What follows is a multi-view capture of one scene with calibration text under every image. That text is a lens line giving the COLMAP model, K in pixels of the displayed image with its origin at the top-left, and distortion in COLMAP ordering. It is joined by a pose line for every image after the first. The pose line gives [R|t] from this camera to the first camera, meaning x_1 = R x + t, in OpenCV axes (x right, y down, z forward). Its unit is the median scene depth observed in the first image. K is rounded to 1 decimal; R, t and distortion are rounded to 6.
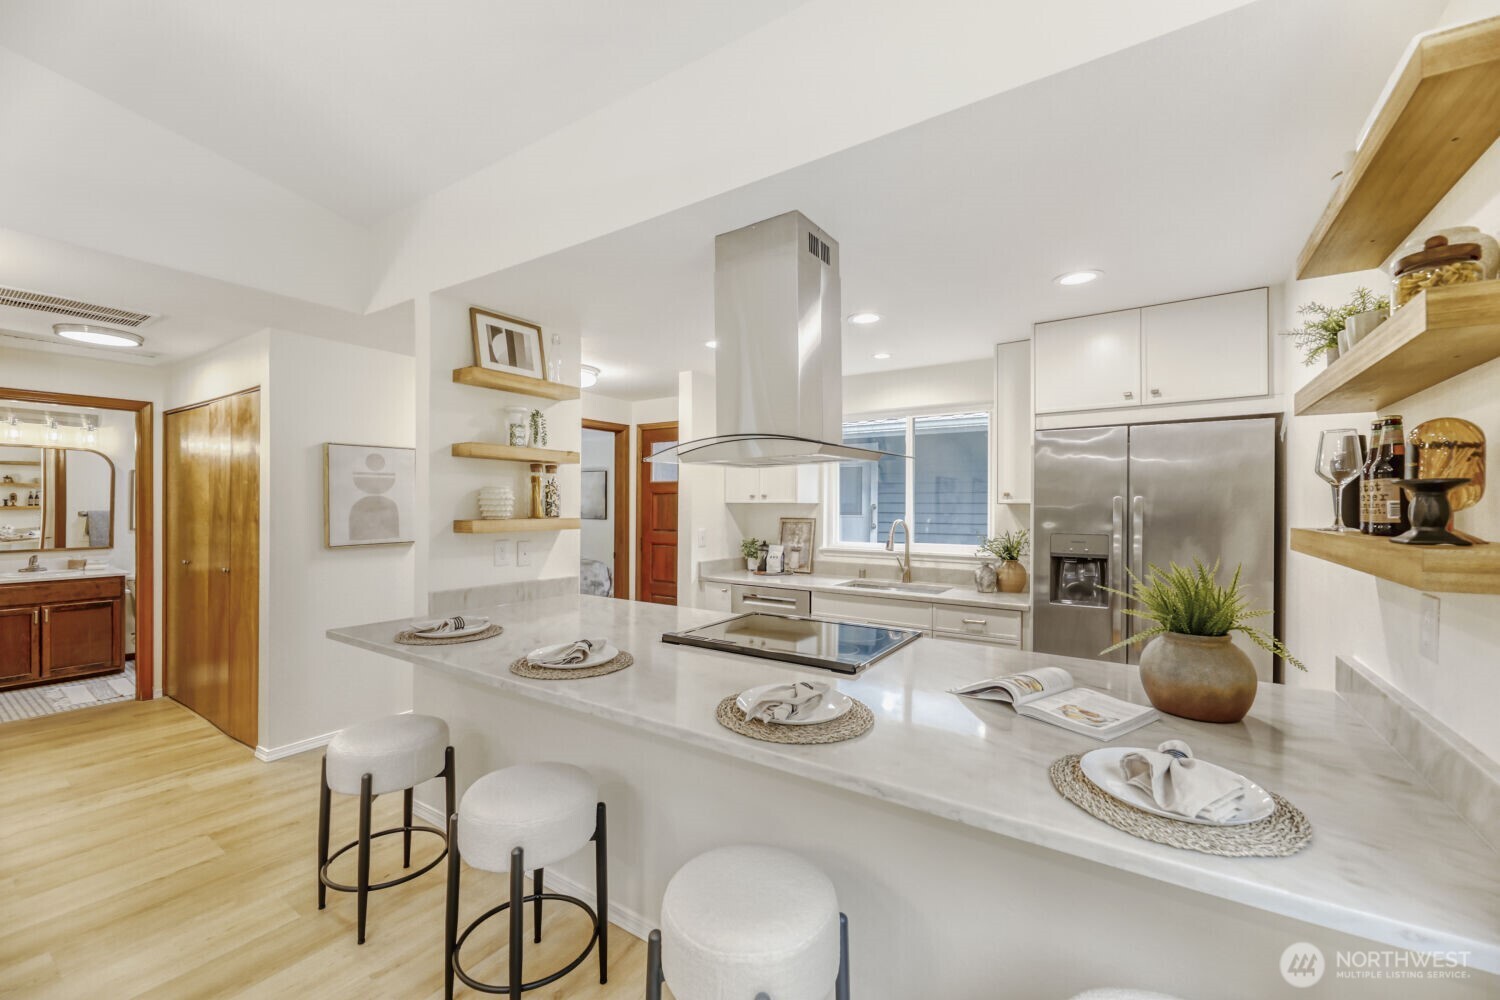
lens RADIAL K [[596.7, 0, 752.7], [0, 596.7, 507.6], [0, 0, 1]] dist [-0.011910, -0.000295]
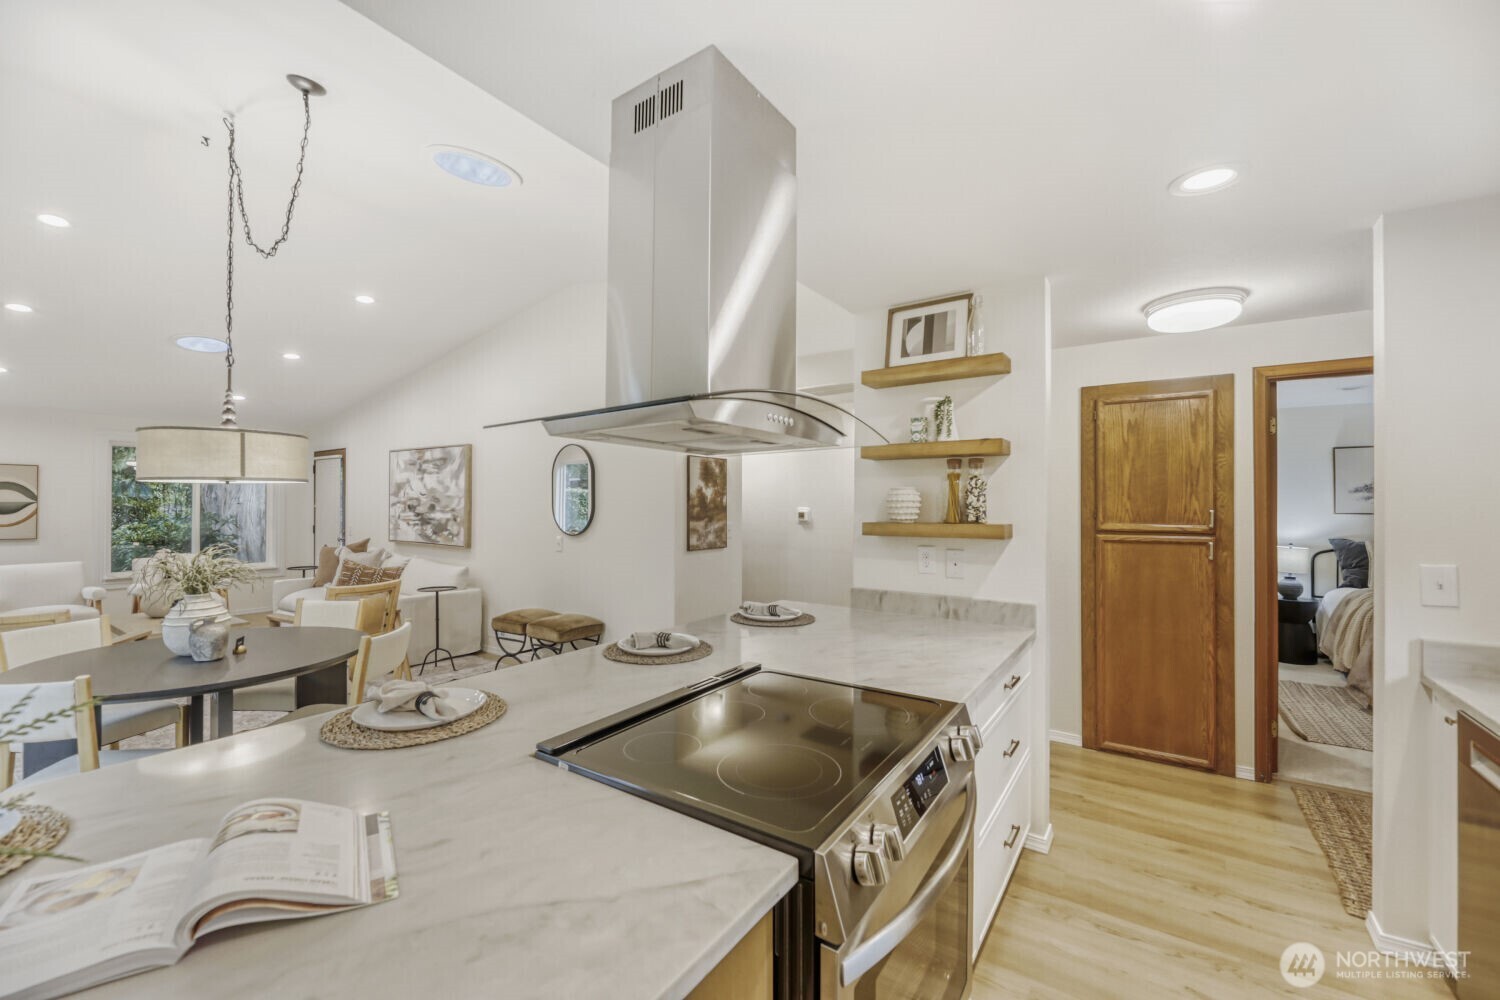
lens RADIAL K [[596.7, 0, 755.7], [0, 596.7, 505.7], [0, 0, 1]] dist [-0.011910, -0.000295]
pose [[-0.016992, -0.008223, -0.999822, 0.498060], [-0.005232, 0.999953, -0.008135, 0.001729], [0.999842, 0.005093, -0.017034, 0.747304]]
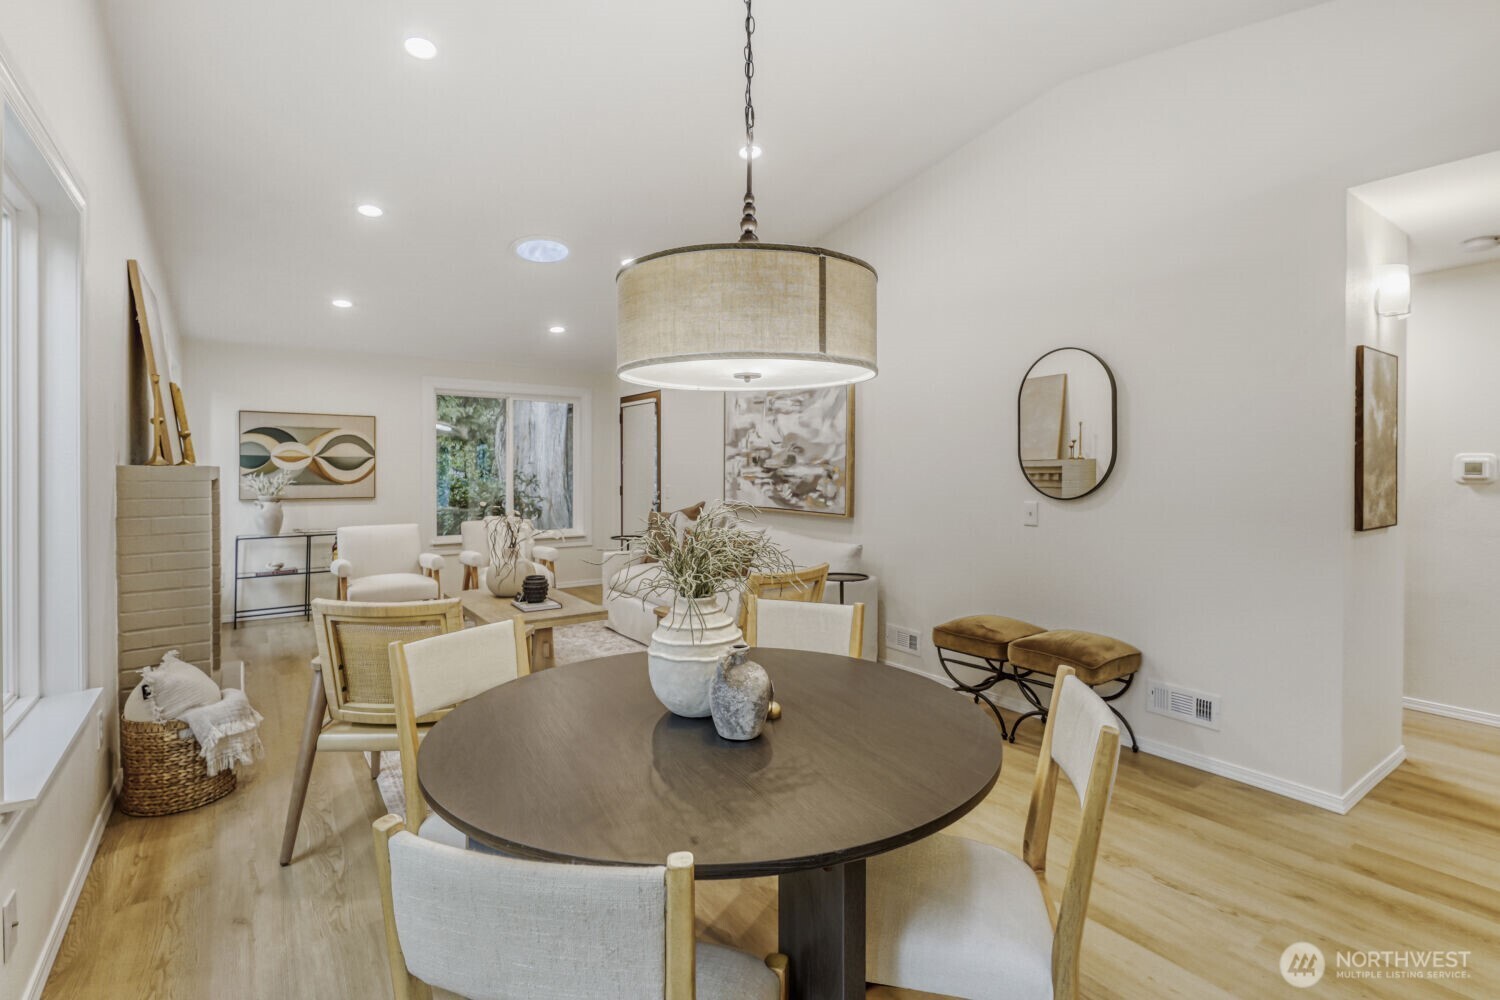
lens RADIAL K [[691.9, 0, 751.0], [0, 691.9, 485.0], [0, 0, 1]] dist [-0.006001, 0.000083]
pose [[-0.364247, 0.010258, -0.931246, 0.314387], [-0.005725, 0.999896, 0.013253, 0.018756], [0.931285, 0.010159, -0.364150, 0.453176]]
